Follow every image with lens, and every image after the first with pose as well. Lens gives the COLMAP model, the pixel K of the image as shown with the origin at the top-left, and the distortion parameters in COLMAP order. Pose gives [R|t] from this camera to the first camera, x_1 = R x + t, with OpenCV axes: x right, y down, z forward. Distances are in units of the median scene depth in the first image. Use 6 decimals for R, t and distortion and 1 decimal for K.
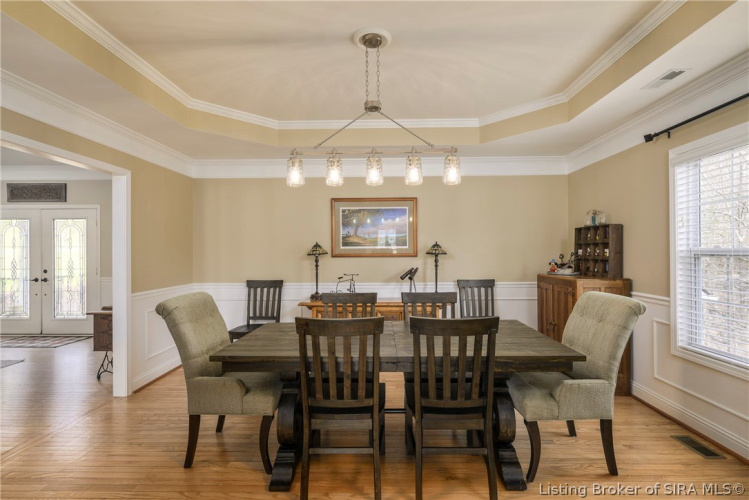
lens RADIAL K [[365.7, 0, 374.5], [0, 365.7, 250.0], [0, 0, 1]] dist [0.000188, -0.000094]
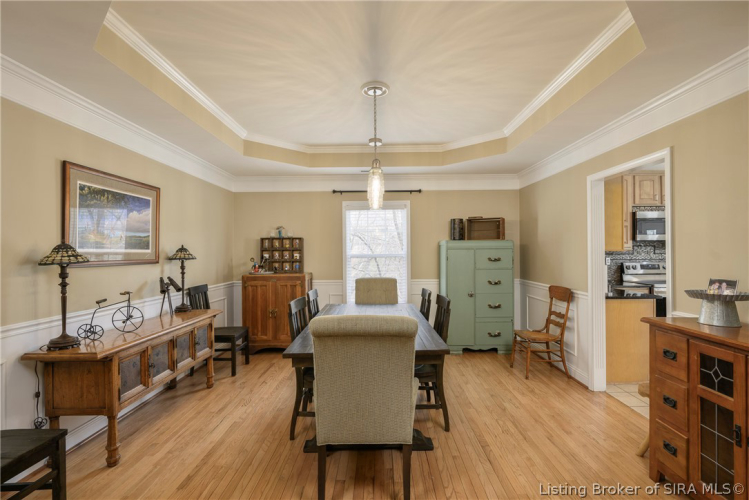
lens RADIAL K [[365.7, 0, 374.5], [0, 365.7, 250.0], [0, 0, 1]] dist [0.000188, -0.000094]
pose [[-0.011197, 0.011434, 0.999872, -0.693216], [-0.002525, 0.999931, -0.011463, -0.001882], [-0.999934, -0.002653, -0.011167, 0.555696]]
